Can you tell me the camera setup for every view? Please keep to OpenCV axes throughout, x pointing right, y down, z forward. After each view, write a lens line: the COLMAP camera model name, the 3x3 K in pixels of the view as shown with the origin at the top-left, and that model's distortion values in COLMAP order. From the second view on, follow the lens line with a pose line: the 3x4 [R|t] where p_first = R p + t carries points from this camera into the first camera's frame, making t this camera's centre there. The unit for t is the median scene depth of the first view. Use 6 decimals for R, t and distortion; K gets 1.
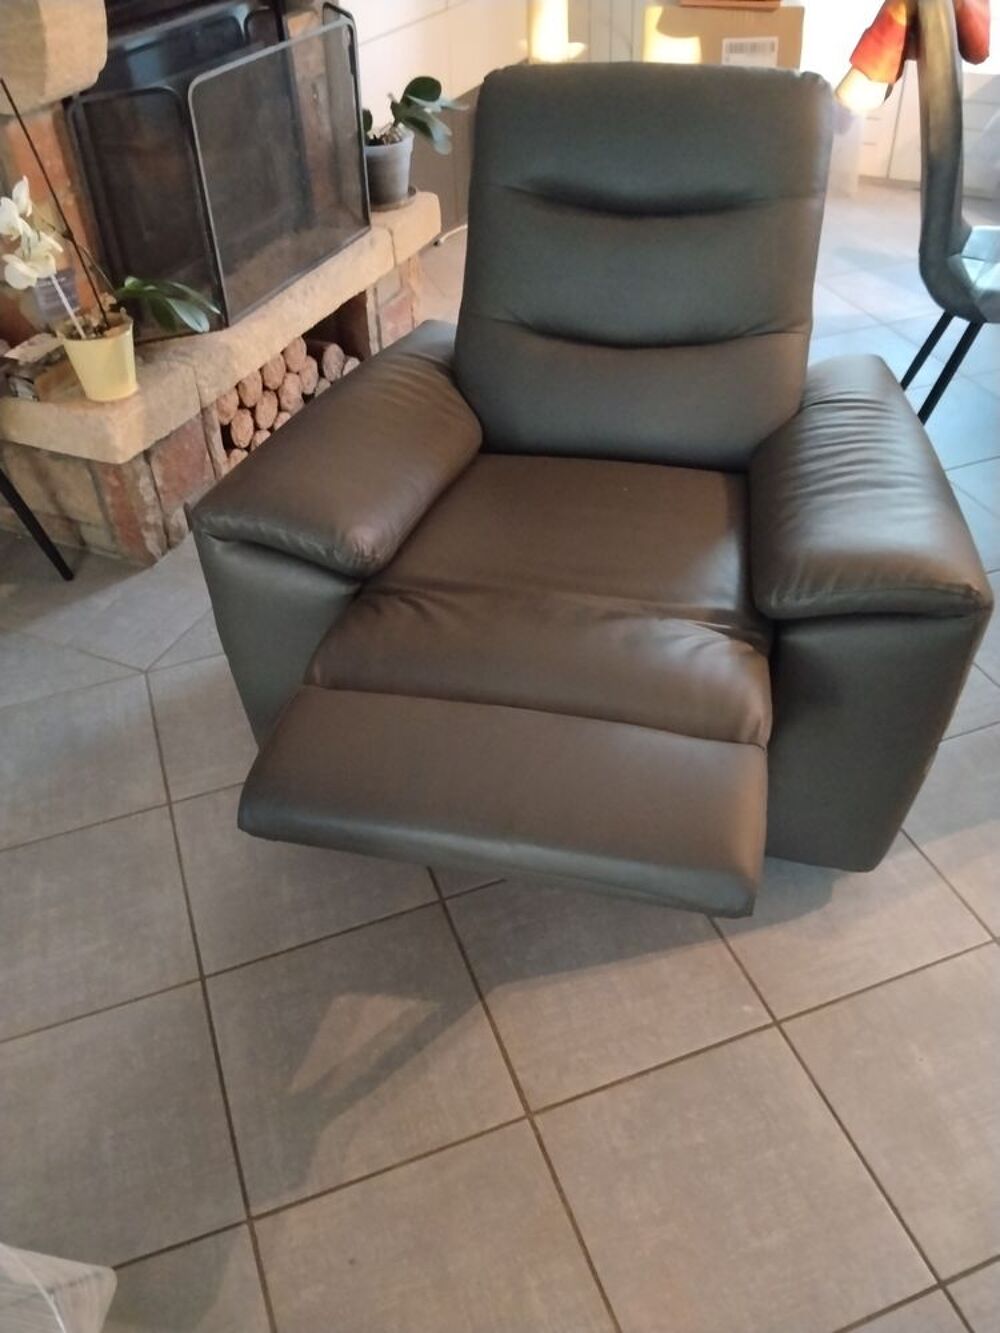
lens RADIAL K [[1105.1, 0, 500.0], [0, 1105.1, 666.5], [0, 0, 1]] dist [0.000582, -0.115727]
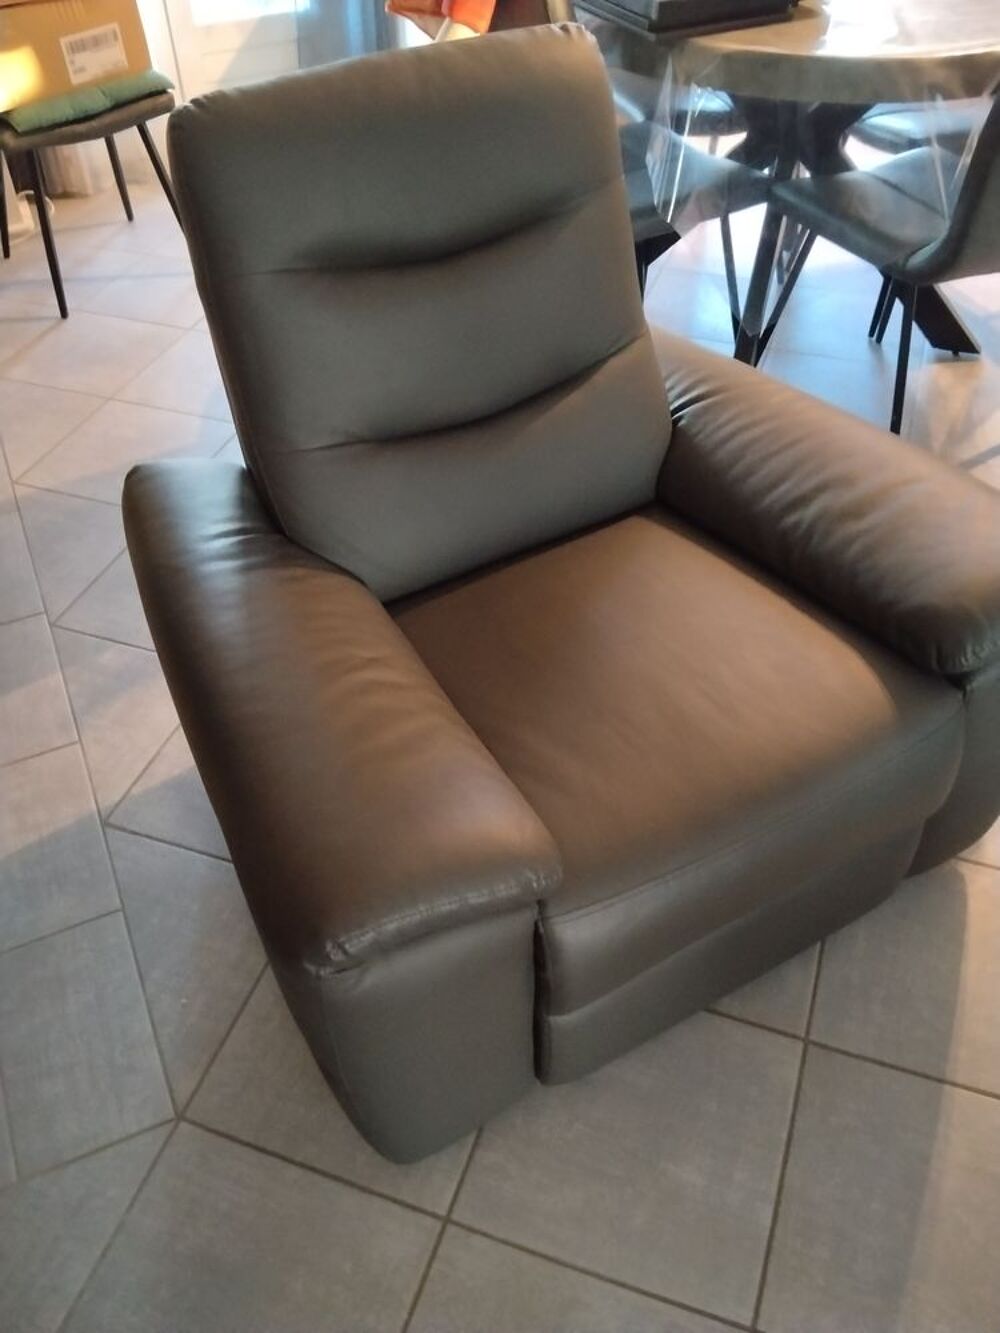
lens RADIAL K [[1116.1, 0, 504.1], [0, 1116.1, 661.9], [0, 0, 1]] dist [-0.004223, -0.107955]
pose [[0.642032, -0.510576, 0.571933, -0.441771], [0.494801, 0.845774, 0.199594, -0.263166], [-0.585634, 0.154847, 0.795647, 0.329319]]
